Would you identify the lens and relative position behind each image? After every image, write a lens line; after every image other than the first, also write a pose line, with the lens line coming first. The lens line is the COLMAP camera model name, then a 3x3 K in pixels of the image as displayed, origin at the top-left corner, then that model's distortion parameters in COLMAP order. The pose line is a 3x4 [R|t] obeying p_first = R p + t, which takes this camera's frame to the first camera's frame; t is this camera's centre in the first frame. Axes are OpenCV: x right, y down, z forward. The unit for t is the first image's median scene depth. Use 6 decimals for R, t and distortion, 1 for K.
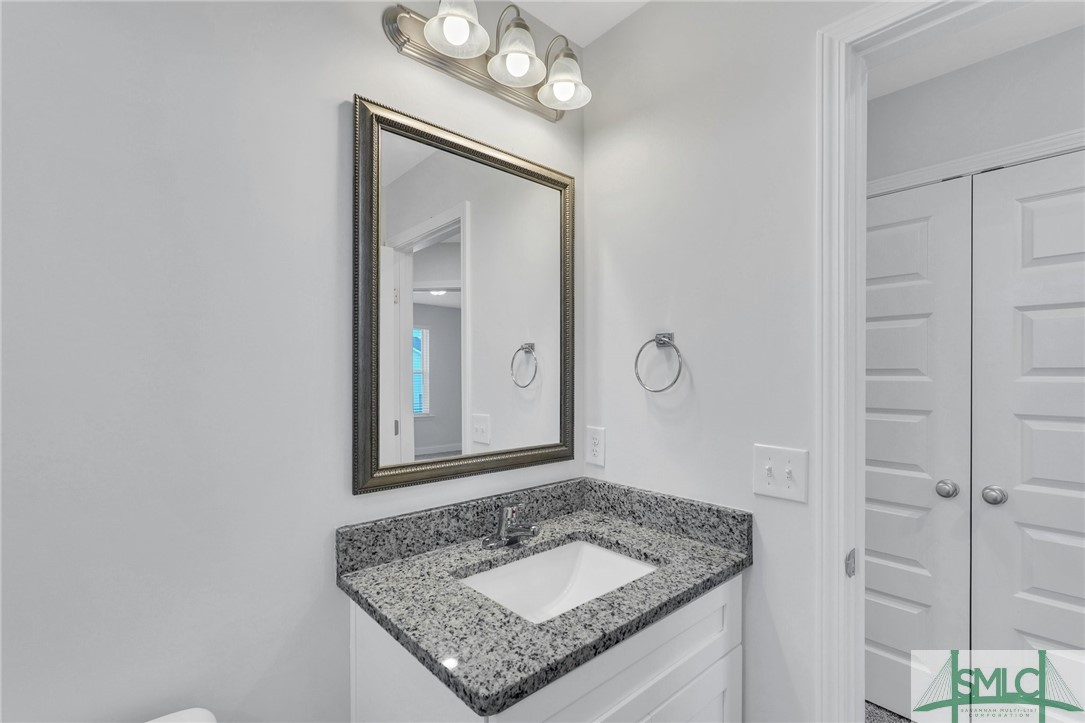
lens RADIAL K [[465.0, 0, 539.5], [0, 465.0, 366.9], [0, 0, 1]] dist [-0.000327, -0.000081]
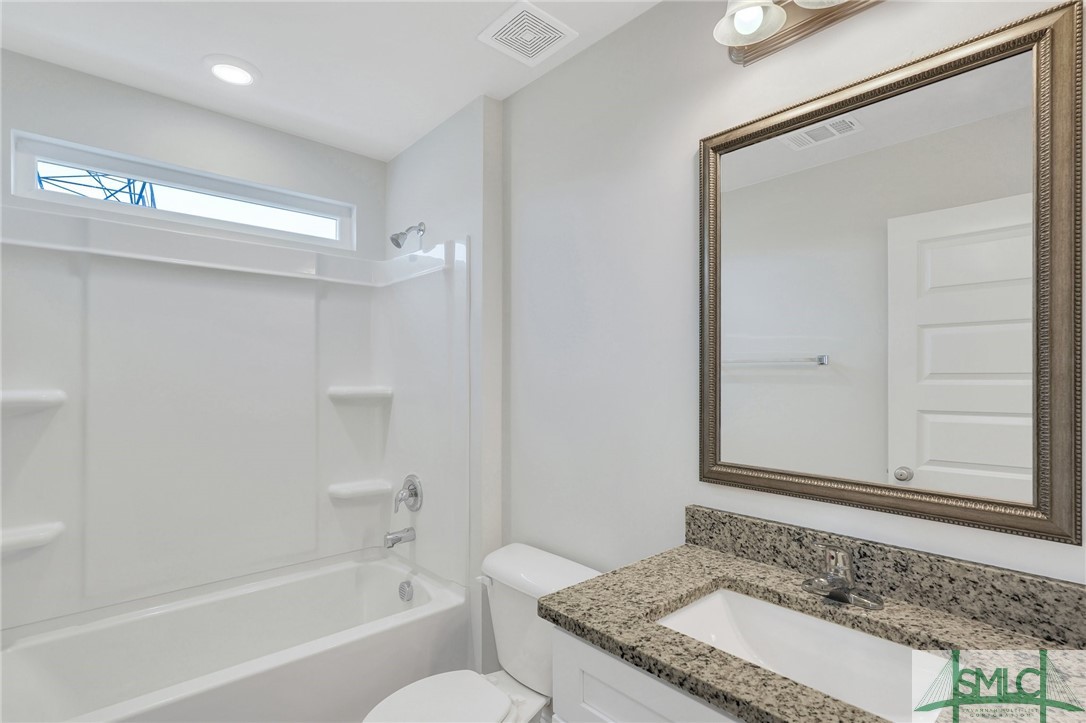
lens RADIAL K [[487.2, 0, 543.0], [0, 487.2, 361.5], [0, 0, 1]] dist [-0.003856, 0.000488]
pose [[0.062765, -0.031347, -0.997536, 0.727882], [0.012641, 0.999451, -0.030612, 0.006635], [0.997948, -0.010688, 0.063127, 0.475918]]
